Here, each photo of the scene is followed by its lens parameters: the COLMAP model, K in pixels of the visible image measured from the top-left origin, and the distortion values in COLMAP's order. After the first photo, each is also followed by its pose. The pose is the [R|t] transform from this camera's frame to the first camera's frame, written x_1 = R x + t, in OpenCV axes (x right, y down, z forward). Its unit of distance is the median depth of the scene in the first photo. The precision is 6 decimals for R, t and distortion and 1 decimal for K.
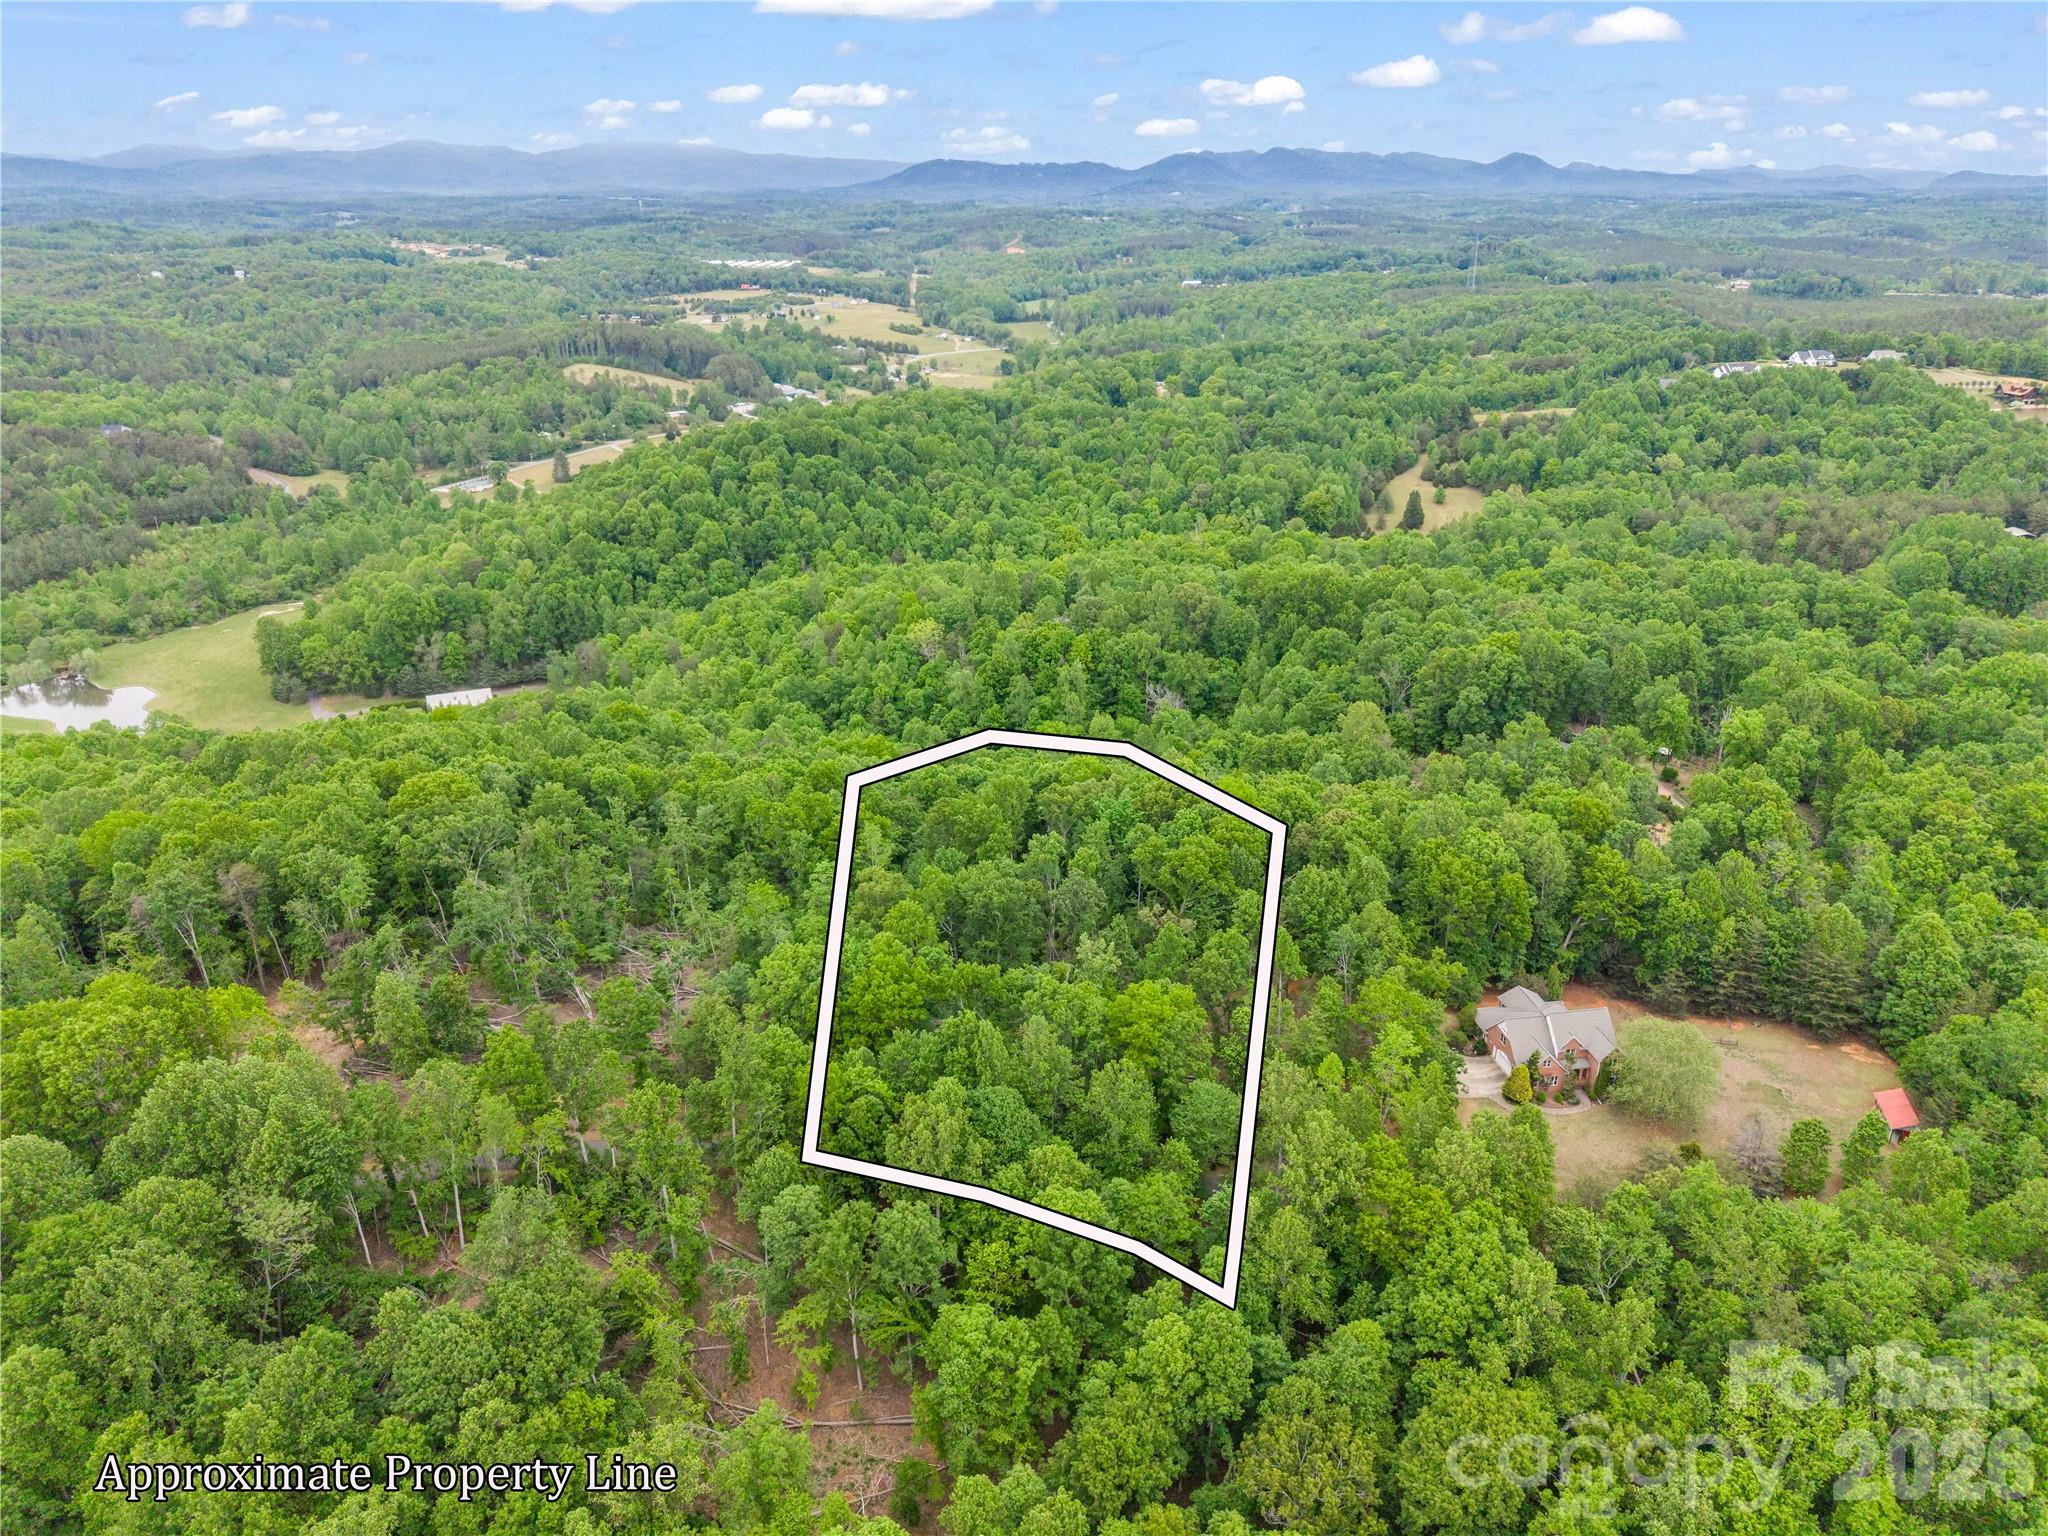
lens RADIAL K [[1427.9, 0, 1028.2], [0, 1427.9, 762.2], [0, 0, 1]] dist [0.013646, -0.001413]
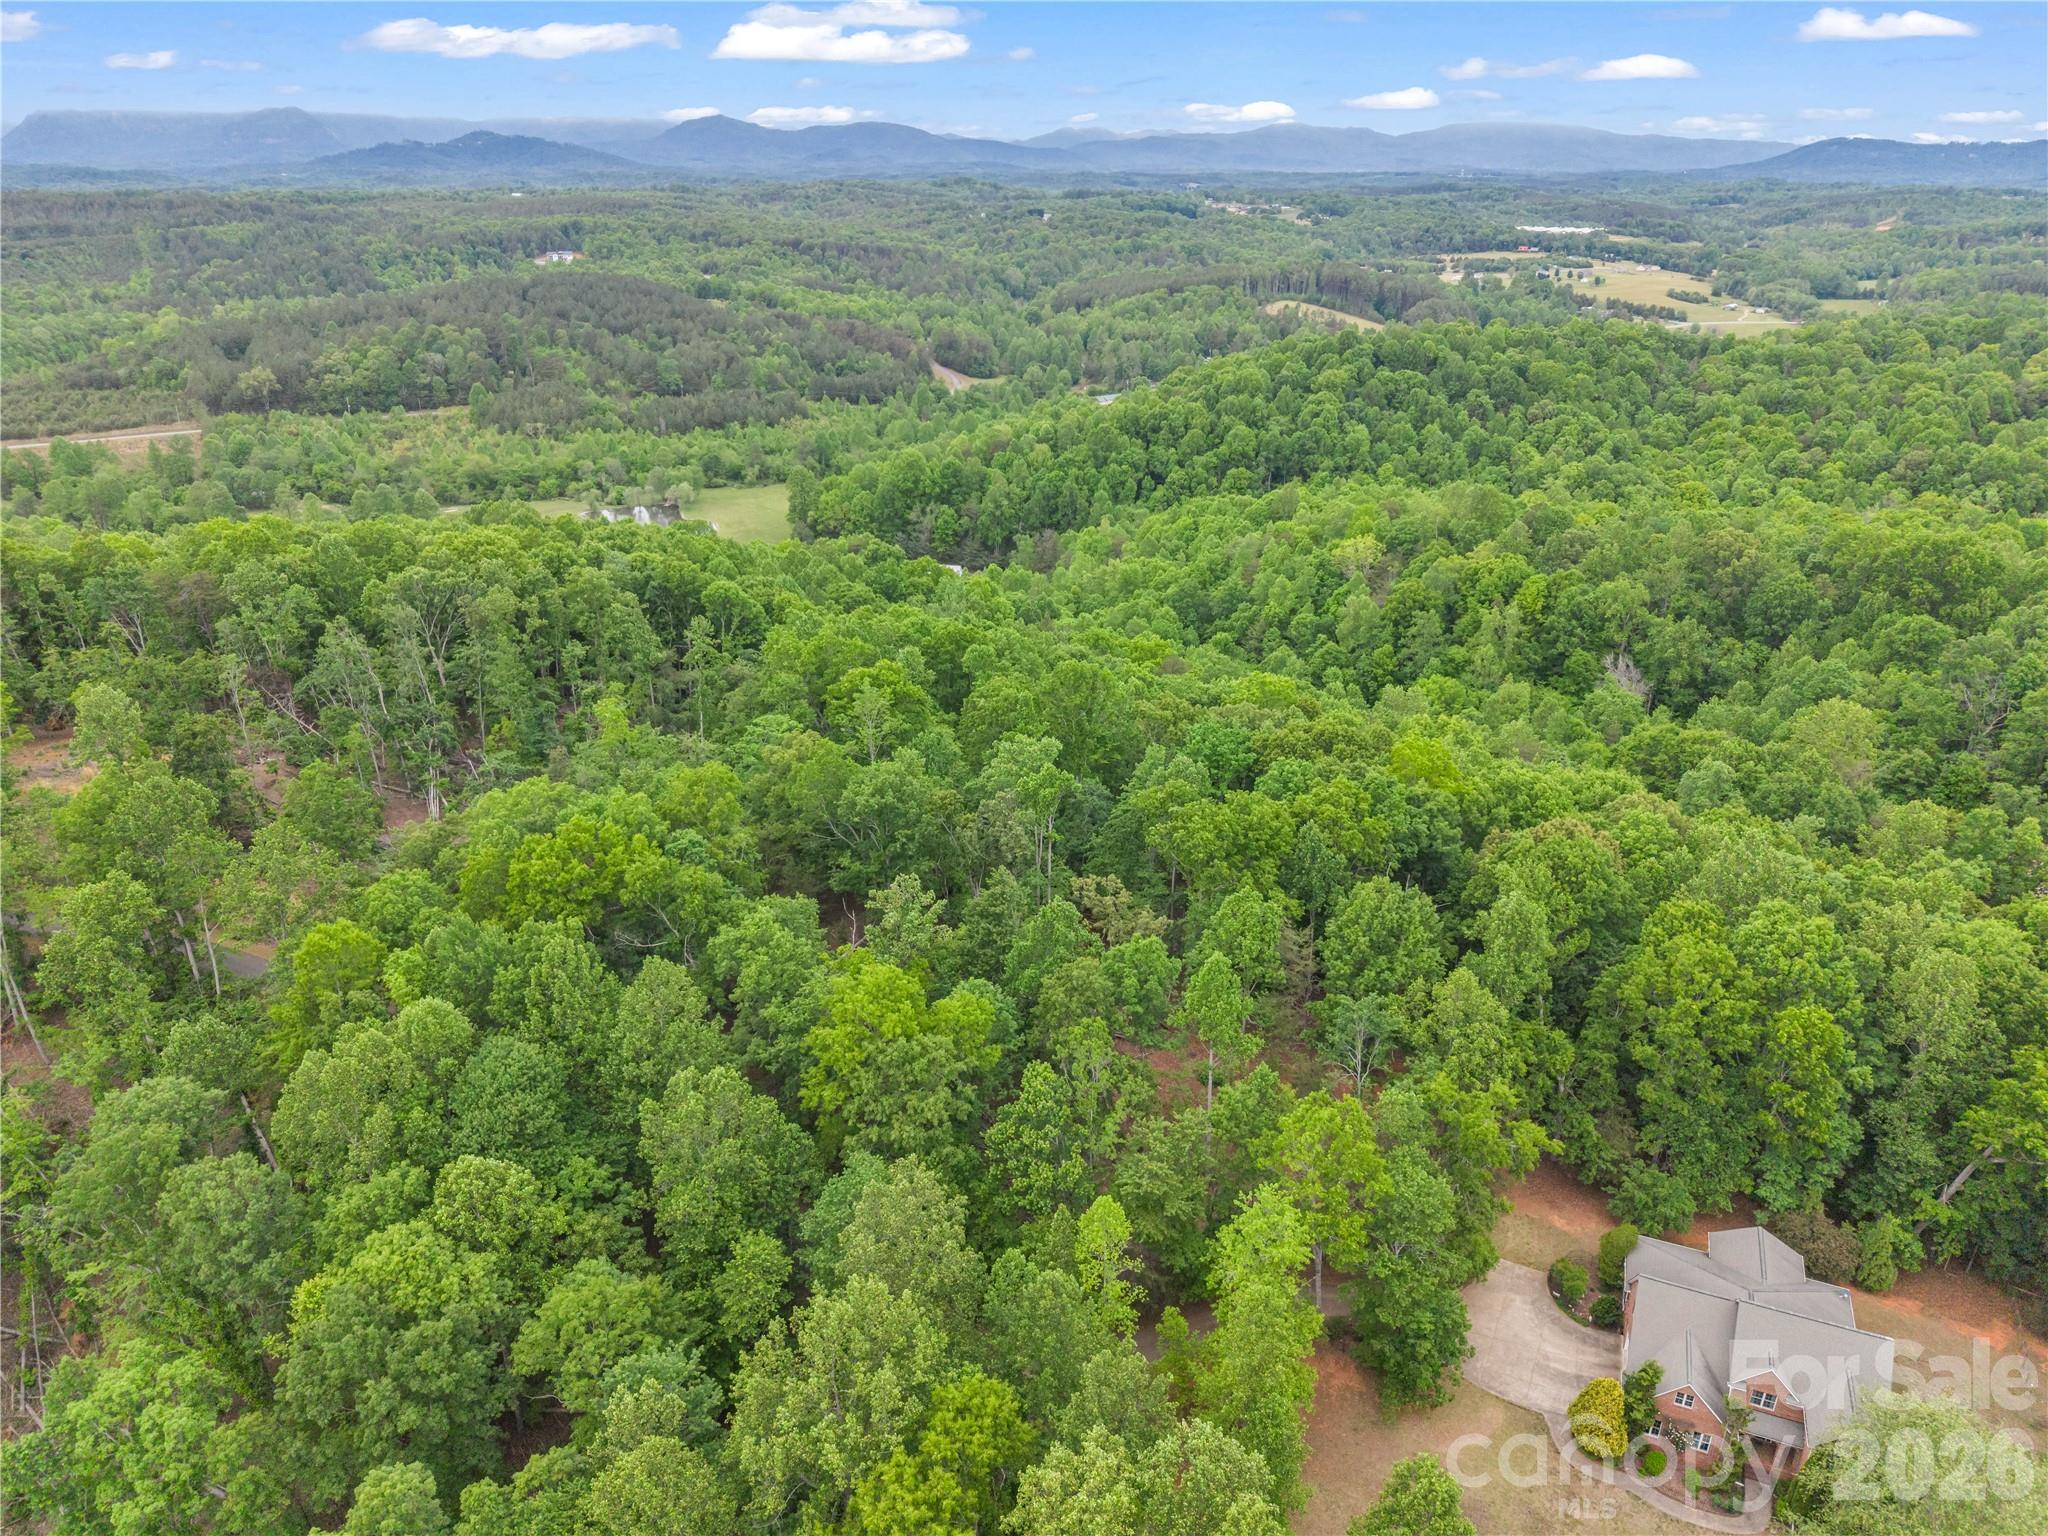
lens RADIAL K [[1438.4, 0, 1025.7], [0, 1438.4, 746.7], [0, 0, 1]] dist [0.021202, -0.004003]
pose [[0.857206, 0.205466, -0.472209, 0.112788], [-0.207112, 0.977081, 0.049173, 0.008524], [0.471490, 0.055648, 0.880114, 0.153889]]
